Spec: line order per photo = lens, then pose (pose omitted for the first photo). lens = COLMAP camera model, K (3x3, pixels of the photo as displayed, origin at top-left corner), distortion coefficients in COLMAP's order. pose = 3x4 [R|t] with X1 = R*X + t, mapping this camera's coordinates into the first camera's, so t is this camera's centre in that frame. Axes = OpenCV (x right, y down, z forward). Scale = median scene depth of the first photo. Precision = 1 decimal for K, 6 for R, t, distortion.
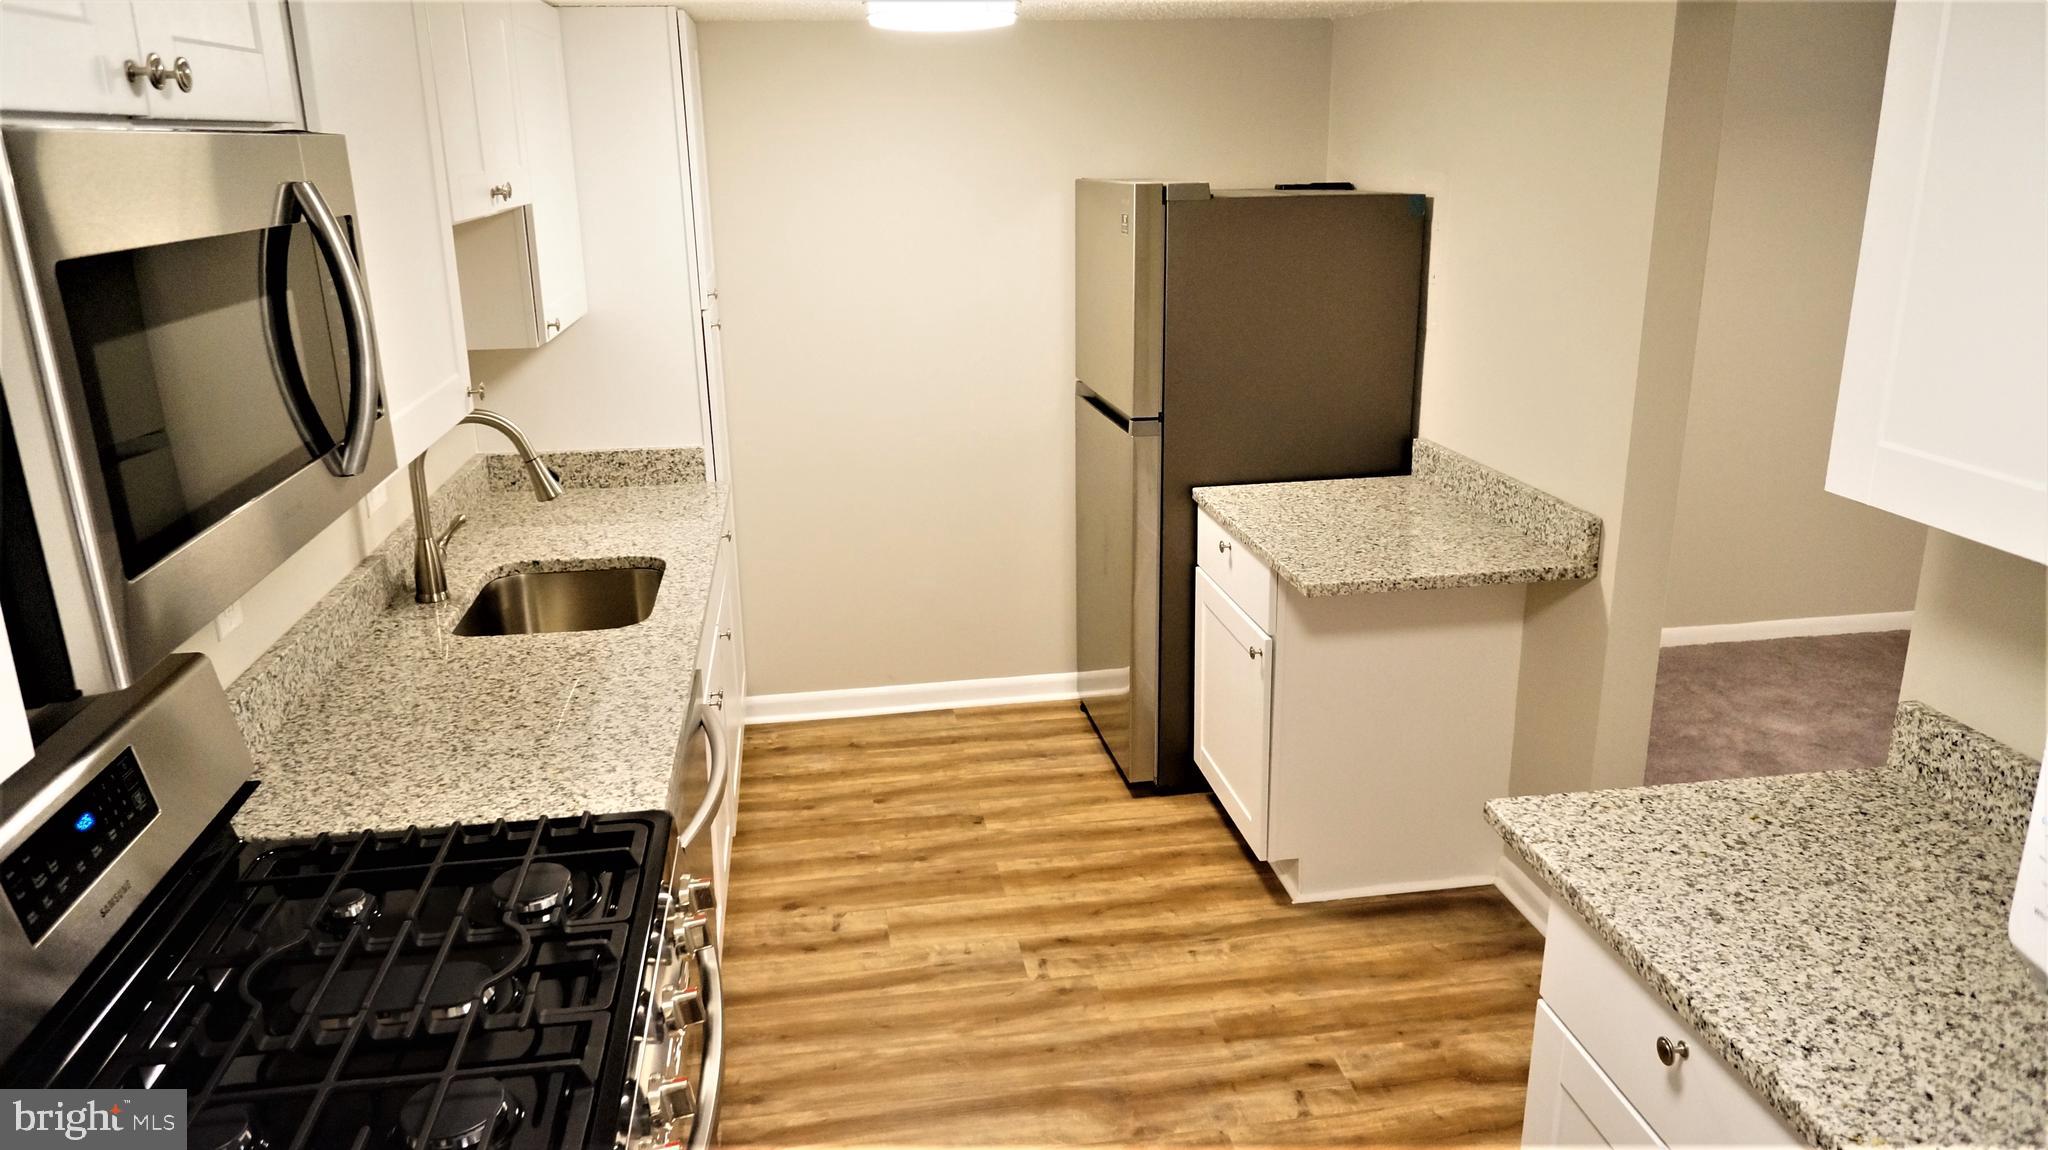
lens RADIAL K [[1411.4, 0, 1033.9], [0, 1411.4, 573.3], [0, 0, 1]] dist [-0.001075, -0.003306]
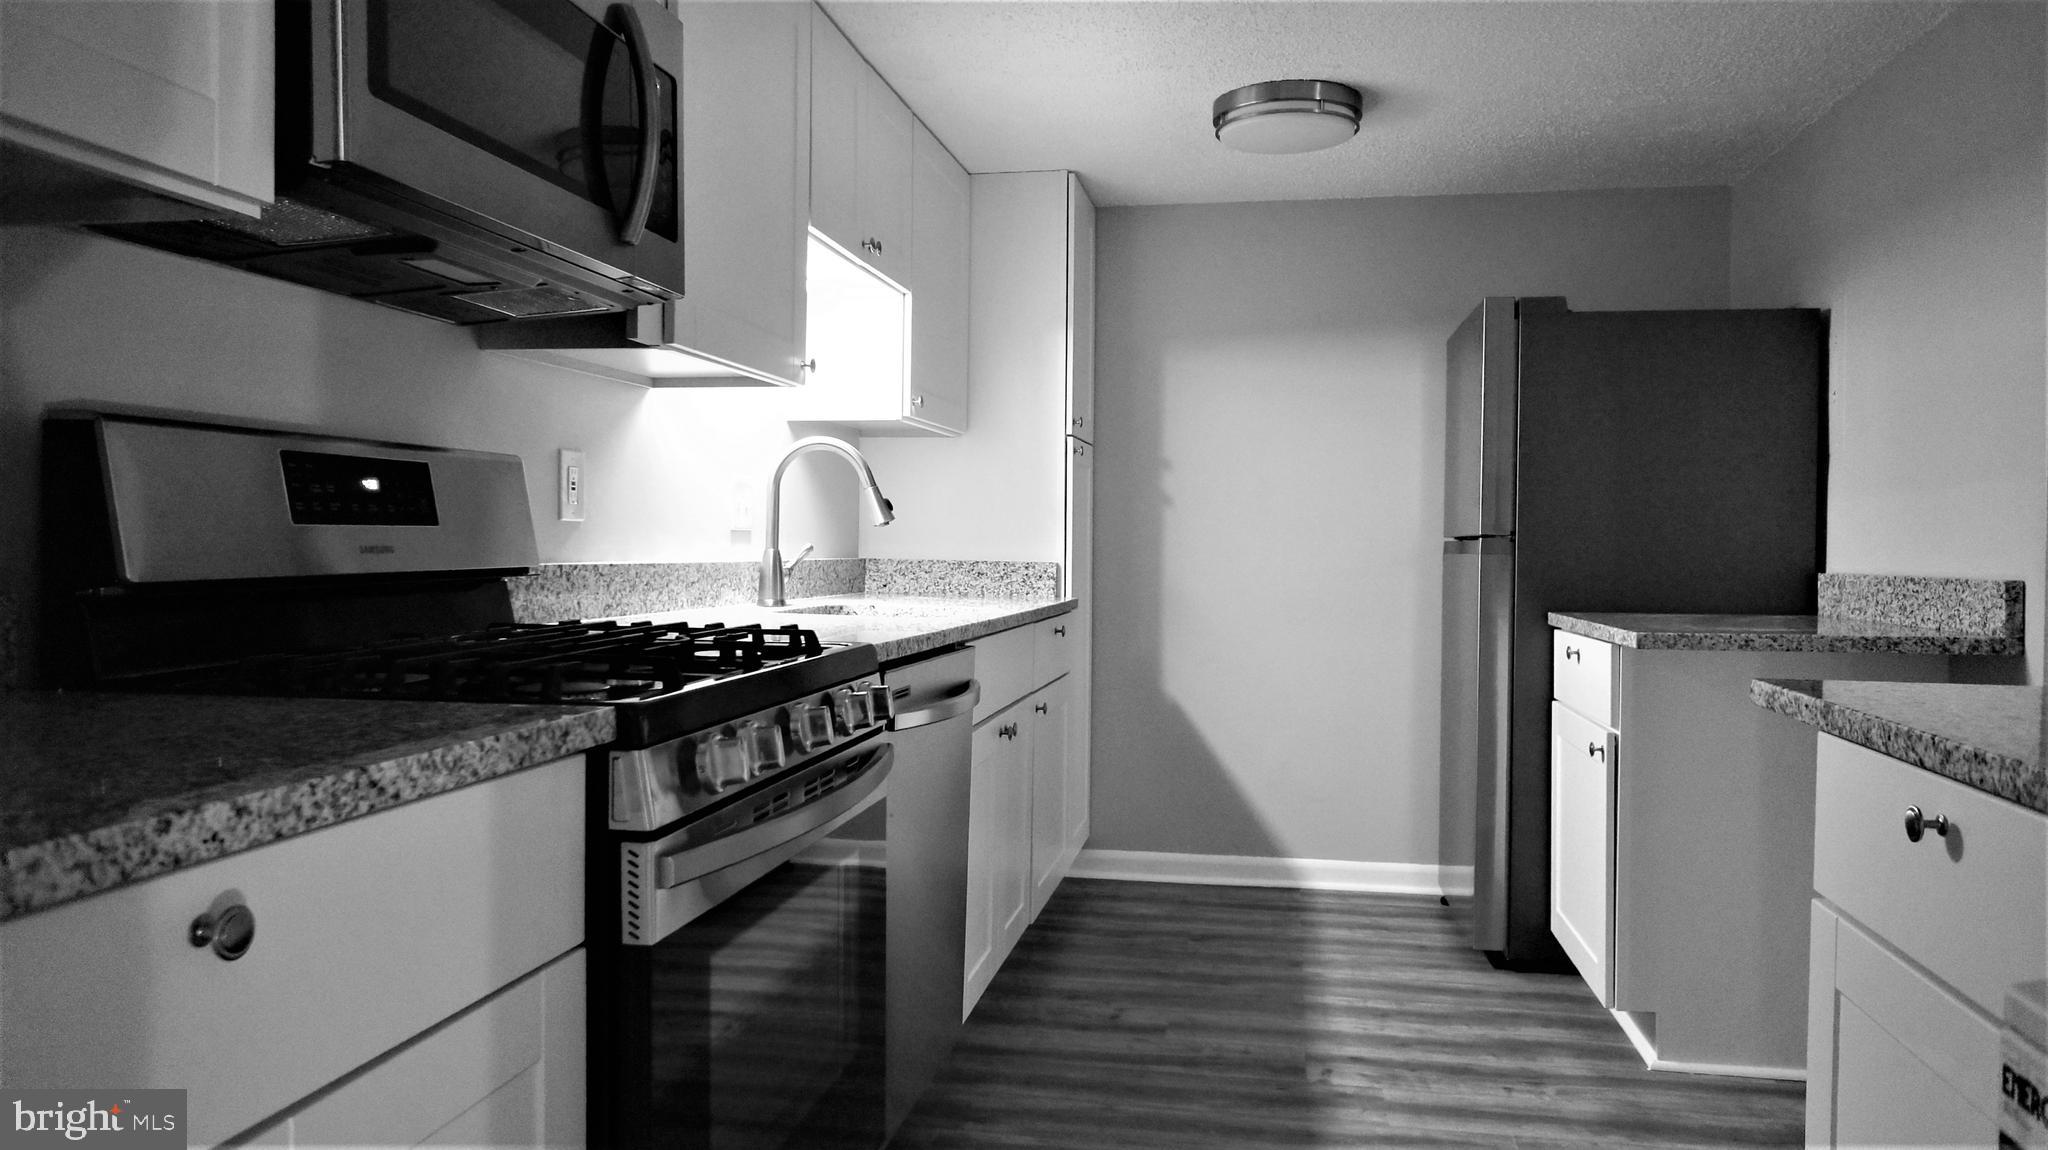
lens RADIAL K [[1411.4, 0, 1025.6], [0, 1411.4, 567.9], [0, 0, 1]] dist [-0.001075, -0.003306]
pose [[0.941070, 0.027286, -0.337110, 0.111069], [-0.119214, 0.959529, -0.255130, 0.207978], [0.316506, 0.280284, 0.906237, 0.045945]]
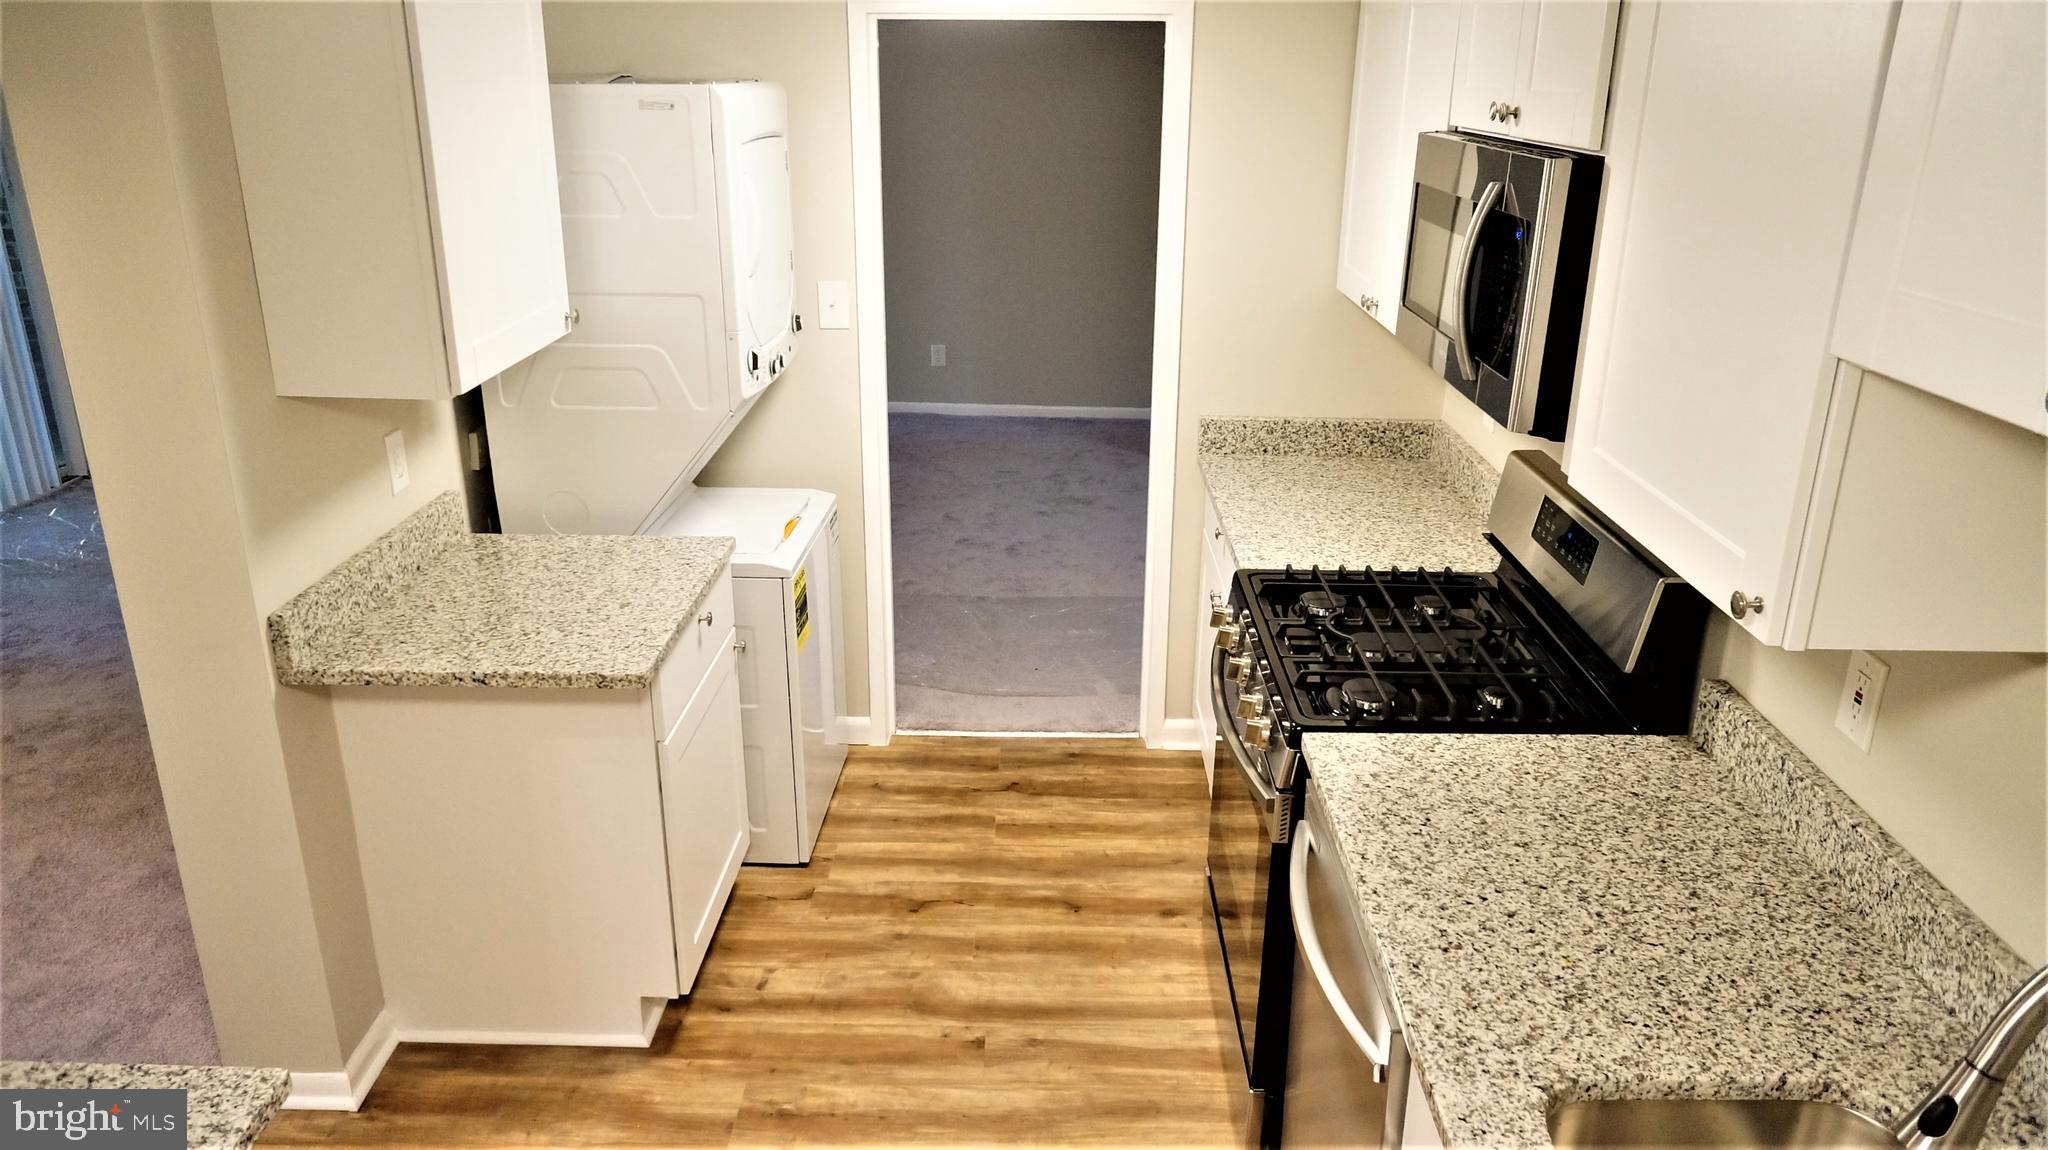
lens RADIAL K [[1411.4, 0, 1032.1], [0, 1411.4, 571.4], [0, 0, 1]] dist [-0.001075, -0.003306]
pose [[-0.986222, -0.056077, 0.155631, -0.174817], [0.048766, 0.800431, 0.597437, -0.527187], [-0.158075, 0.596795, -0.786669, 1.518257]]
